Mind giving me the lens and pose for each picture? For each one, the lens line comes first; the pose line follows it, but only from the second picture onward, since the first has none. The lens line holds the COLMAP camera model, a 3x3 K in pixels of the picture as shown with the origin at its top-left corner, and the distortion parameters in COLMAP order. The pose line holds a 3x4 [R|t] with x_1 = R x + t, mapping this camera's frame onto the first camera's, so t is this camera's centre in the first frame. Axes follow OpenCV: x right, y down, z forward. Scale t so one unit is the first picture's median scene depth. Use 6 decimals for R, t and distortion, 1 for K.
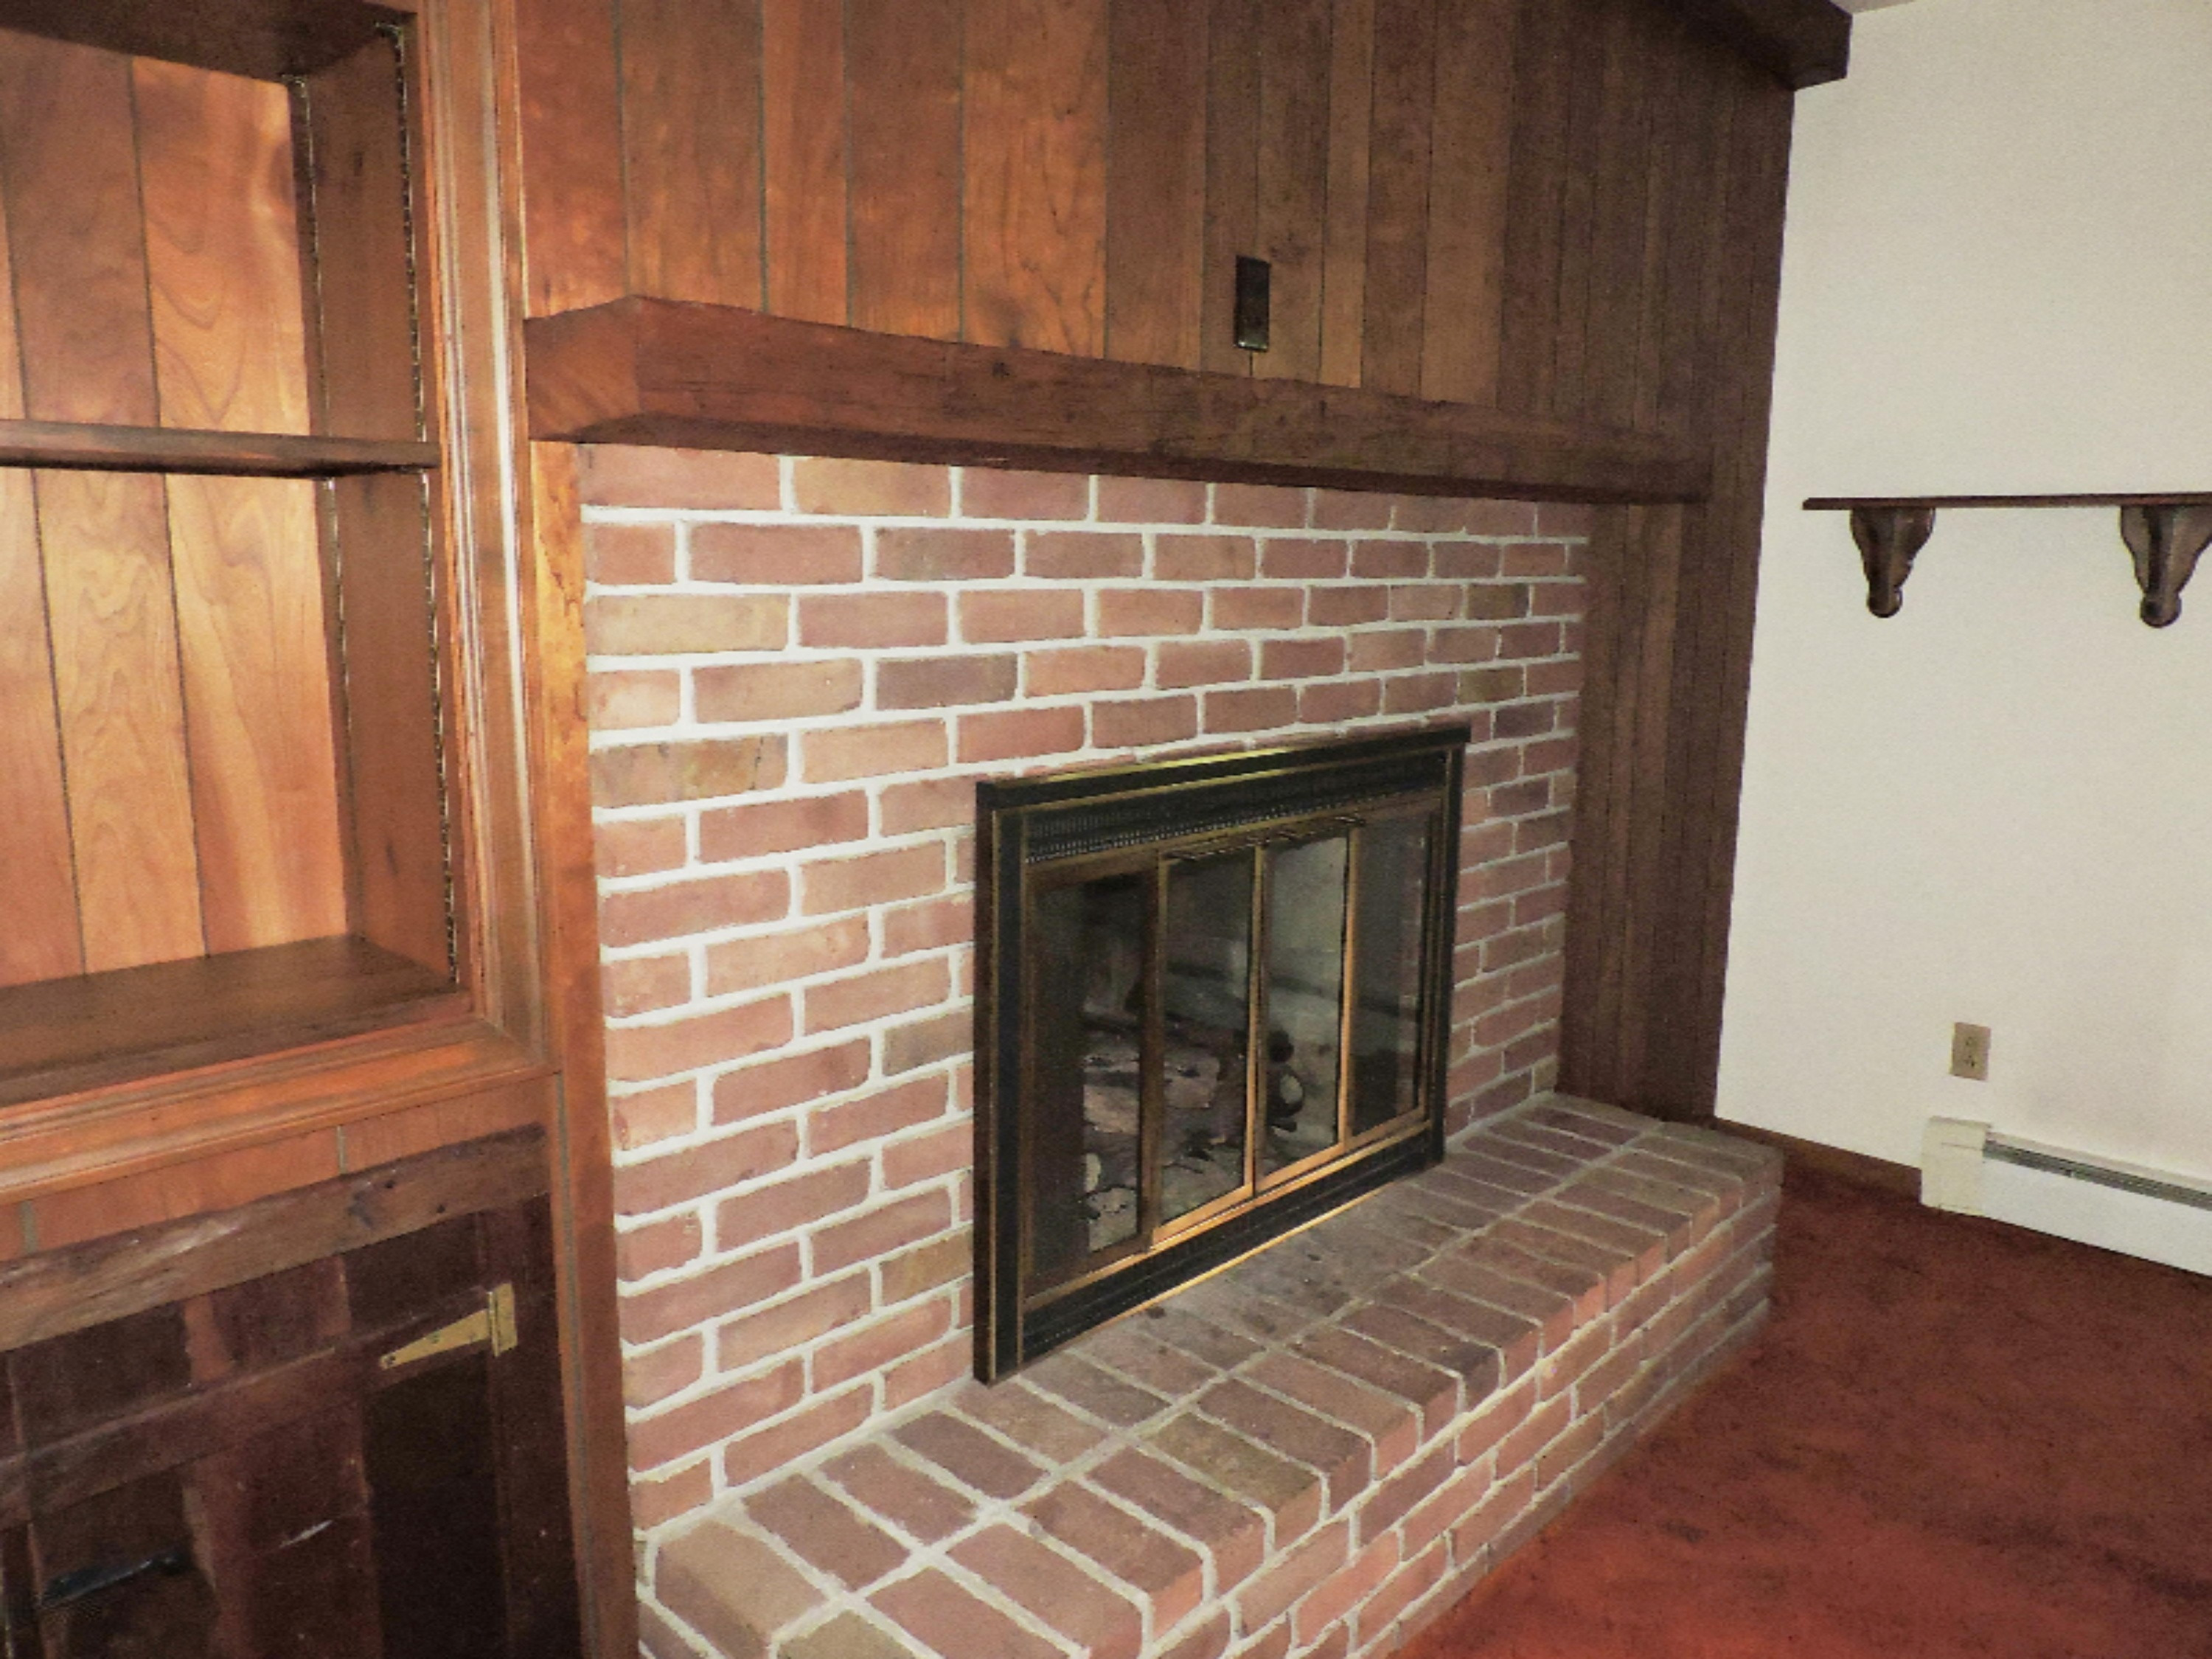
lens RADIAL K [[1566.9, 0, 1109.0], [0, 1566.9, 832.3], [0, 0, 1]] dist [-0.006052, 0.007204]
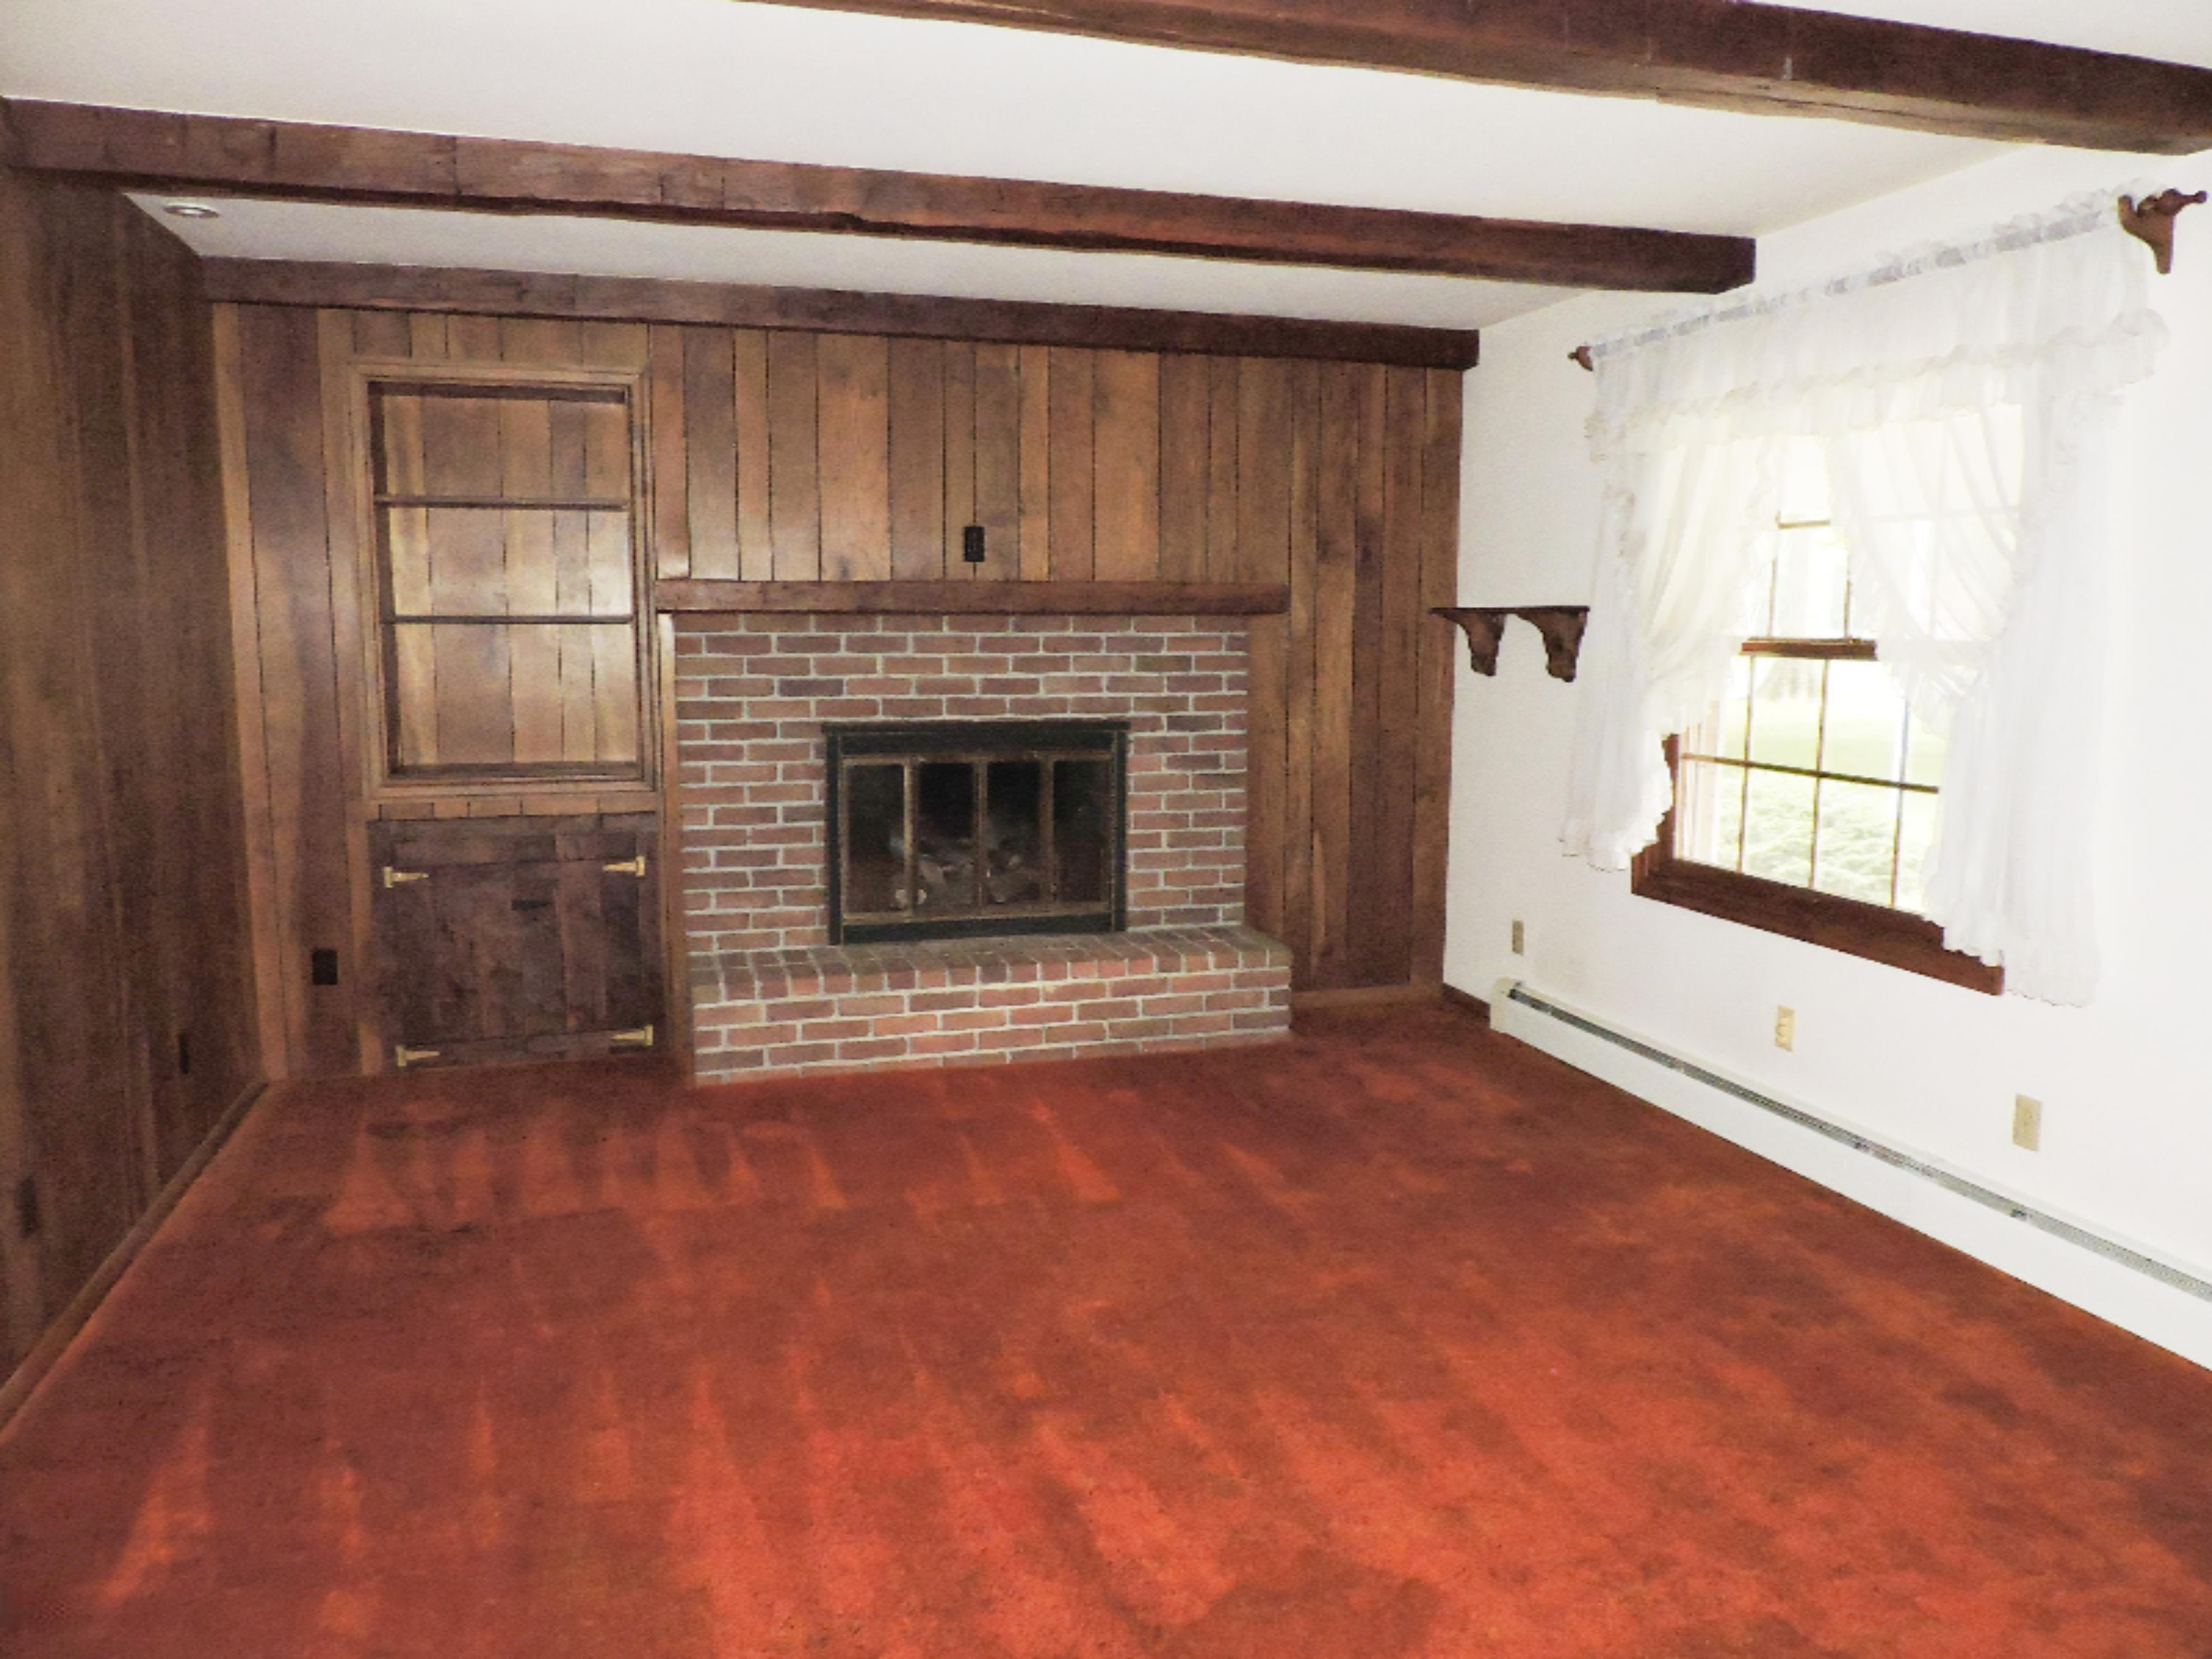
lens RADIAL K [[1566.9, 0, 1104.1], [0, 1566.9, 828.3], [0, 0, 1]] dist [-0.006052, 0.007204]
pose [[0.854825, 0.058905, -0.515561, 1.761439], [-0.084188, 0.996116, -0.025778, 0.180703], [0.512041, 0.065440, 0.856465, -1.118334]]
